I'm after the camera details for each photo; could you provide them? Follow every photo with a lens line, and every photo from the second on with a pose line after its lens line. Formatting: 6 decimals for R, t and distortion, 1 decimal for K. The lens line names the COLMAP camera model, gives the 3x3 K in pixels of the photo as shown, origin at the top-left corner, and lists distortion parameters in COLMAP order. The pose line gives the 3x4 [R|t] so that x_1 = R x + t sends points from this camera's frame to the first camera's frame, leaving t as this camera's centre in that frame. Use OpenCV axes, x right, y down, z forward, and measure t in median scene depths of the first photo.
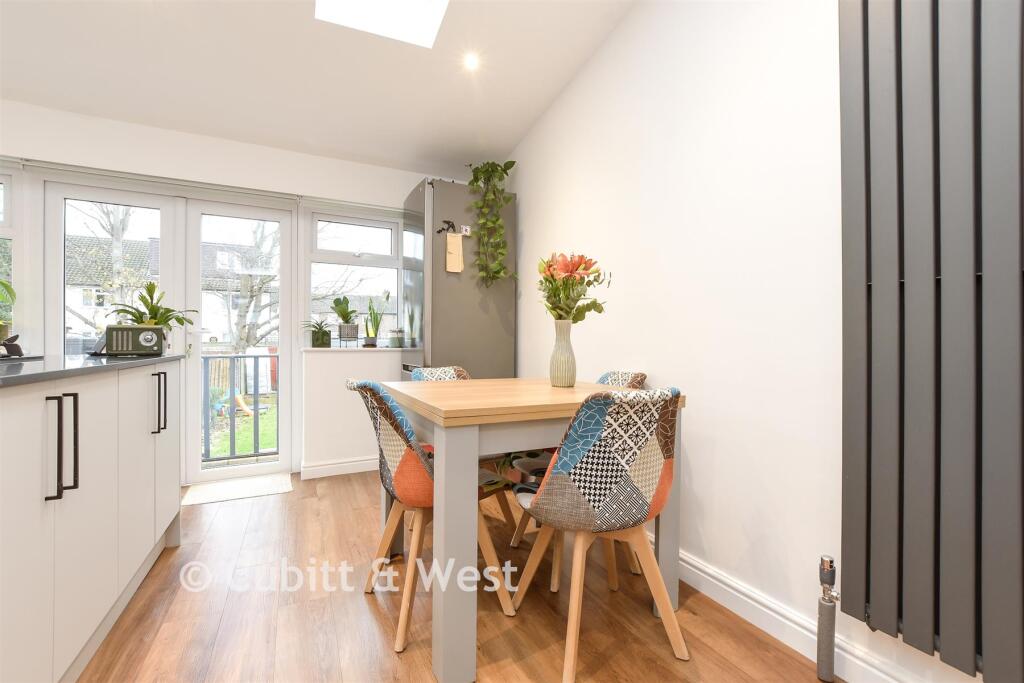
lens RADIAL K [[447.9, 0, 513.1], [0, 447.9, 341.5], [0, 0, 1]] dist [-0.021128, 0.000804]
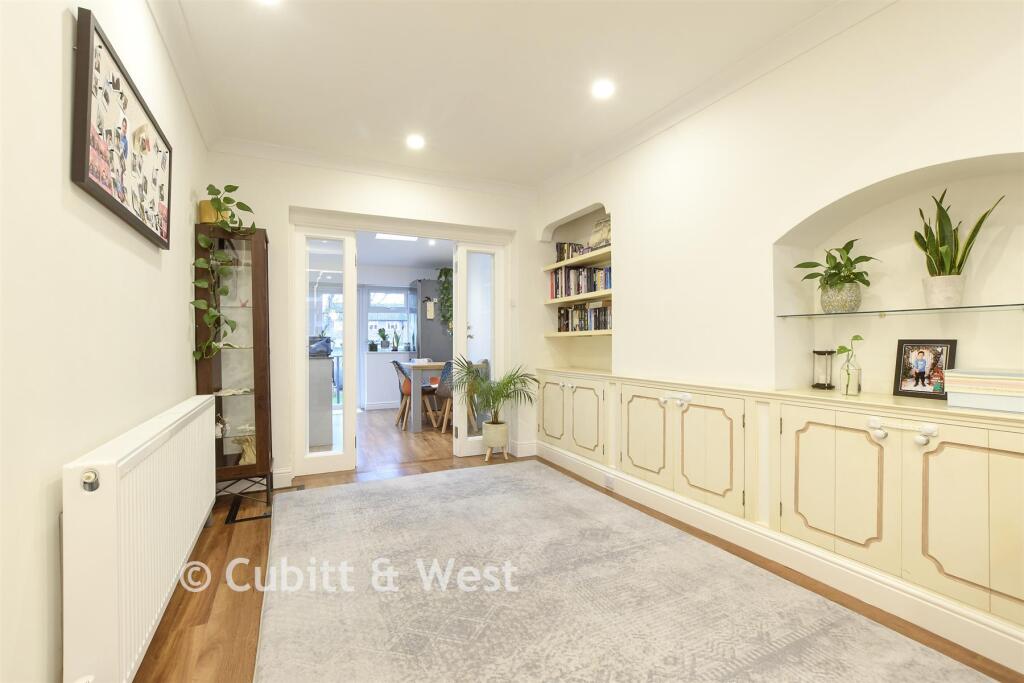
lens RADIAL K [[447.9, 0, 513.5], [0, 447.9, 344.4], [0, 0, 1]] dist [-0.021128, 0.000804]
pose [[0.998910, -0.009842, -0.045631, 0.397621], [0.009820, 0.999952, -0.000698, -0.014301], [0.045635, 0.000249, 0.998958, -1.280643]]
